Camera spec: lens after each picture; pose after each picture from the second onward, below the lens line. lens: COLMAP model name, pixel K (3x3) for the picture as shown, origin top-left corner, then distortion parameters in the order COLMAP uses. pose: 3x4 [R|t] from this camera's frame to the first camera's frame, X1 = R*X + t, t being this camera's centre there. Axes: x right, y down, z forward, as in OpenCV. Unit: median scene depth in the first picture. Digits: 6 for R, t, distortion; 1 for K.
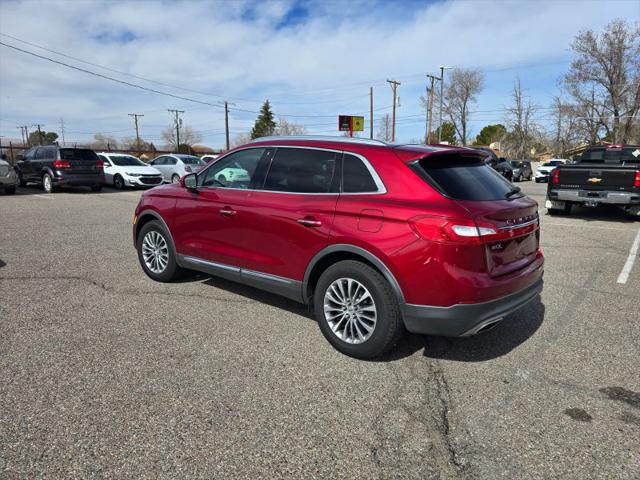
lens RADIAL K [[429.2, 0, 319.5], [0, 429.2, 243.5], [0, 0, 1]] dist [0.055099, -0.050359]
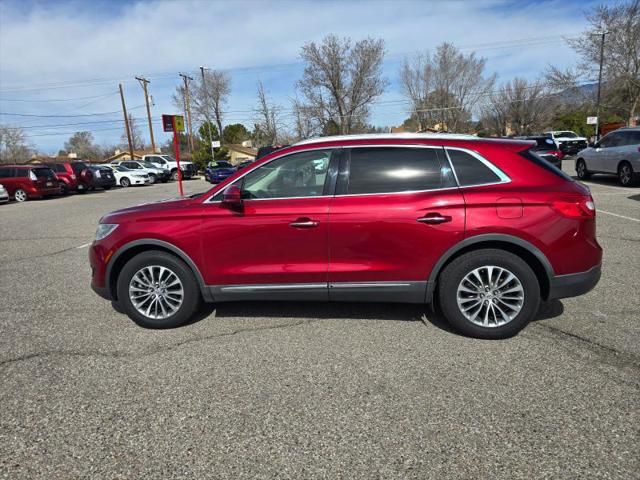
lens RADIAL K [[432.9, 0, 307.5], [0, 432.9, 237.3], [0, 0, 1]] dist [0.057177, -0.052350]
pose [[0.848649, -0.150885, 0.506980, -0.150043], [0.158364, 0.986965, 0.028646, -0.015912], [-0.504694, 0.055977, 0.861482, 0.053534]]
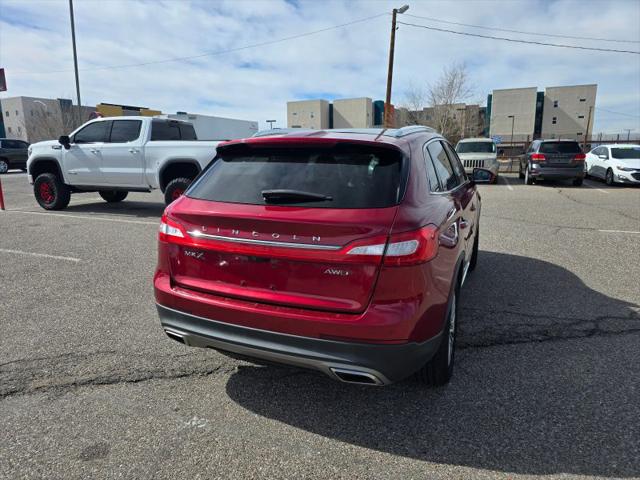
lens RADIAL K [[429.2, 0, 308.3], [0, 429.2, 240.4], [0, 0, 1]] dist [0.055099, -0.050359]
pose [[0.301222, 0.177664, -0.936857, 0.208551], [-0.169762, 0.976786, 0.130654, -0.027701], [0.938321, 0.119686, 0.324390, 0.153766]]
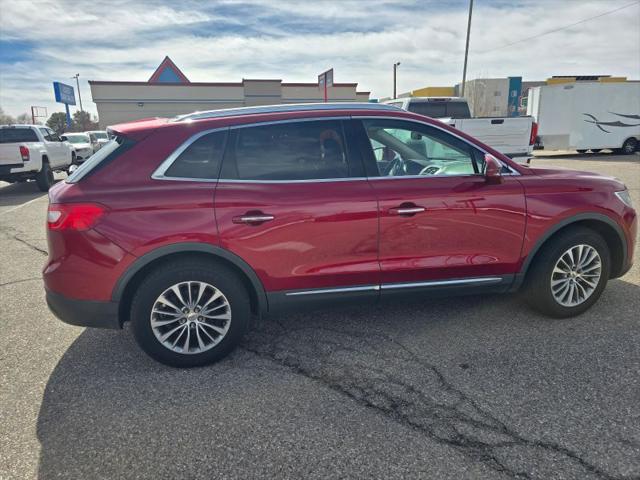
lens RADIAL K [[429.4, 0, 307.2], [0, 429.4, 249.4], [0, 0, 1]] dist [0.051336, -0.045374]
pose [[-0.594844, 0.205785, -0.777054, 0.172104], [-0.134118, 0.927719, 0.348353, -0.067176], [0.792574, 0.311433, -0.524248, 0.364708]]
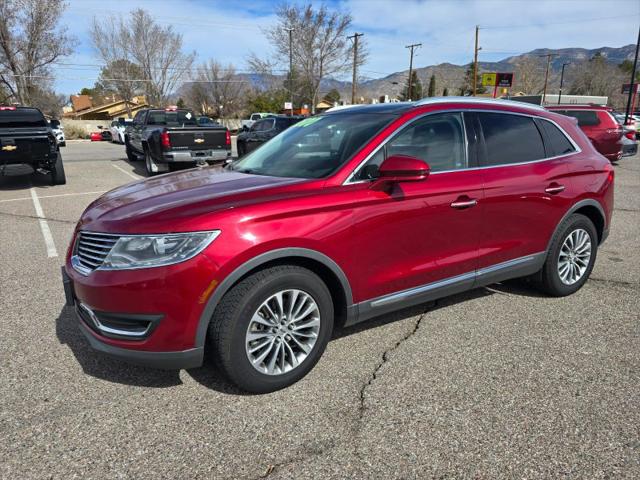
lens RADIAL K [[433.6, 0, 307.5], [0, 433.6, 241.0], [0, 0, 1]] dist [0.050353, -0.048815]
pose [[0.317718, -0.262403, 0.911153, -0.221797], [0.190772, 0.958984, 0.209656, -0.048880], [-0.928795, 0.107211, 0.354746, 0.224960]]
